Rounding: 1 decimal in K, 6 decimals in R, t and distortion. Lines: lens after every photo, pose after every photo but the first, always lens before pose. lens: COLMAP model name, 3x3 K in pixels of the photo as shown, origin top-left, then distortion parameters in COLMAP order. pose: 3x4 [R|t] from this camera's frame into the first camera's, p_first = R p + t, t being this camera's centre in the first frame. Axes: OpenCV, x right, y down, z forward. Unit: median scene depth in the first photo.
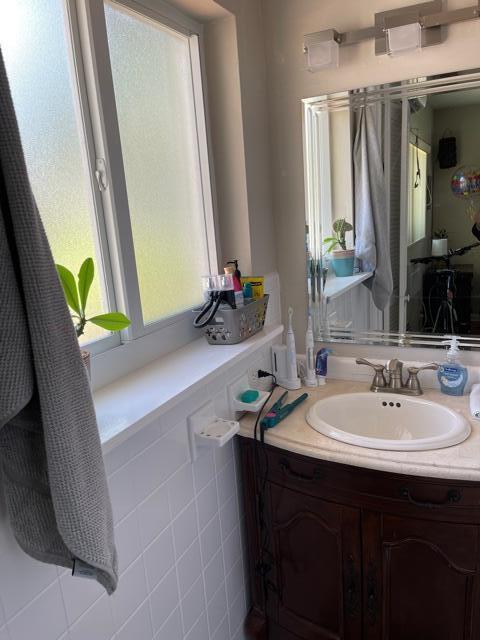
lens RADIAL K [[494.1, 0, 235.5], [0, 494.1, 318.5], [0, 0, 1]] dist [0.084055, -0.118628]
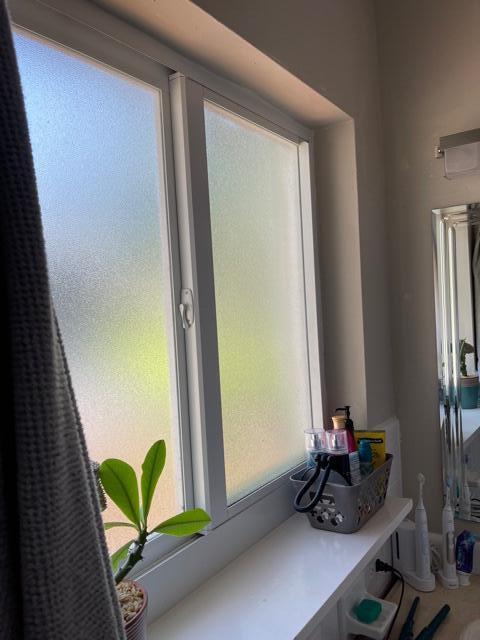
lens RADIAL K [[486.3, 0, 237.5], [0, 486.3, 323.3], [0, 0, 1]] dist [0.055011, -0.059679]
pose [[0.988545, 0.027647, -0.148370, -0.063496], [-0.052424, 0.984767, -0.165786, -0.118466], [0.141526, 0.171666, 0.974937, 0.226471]]
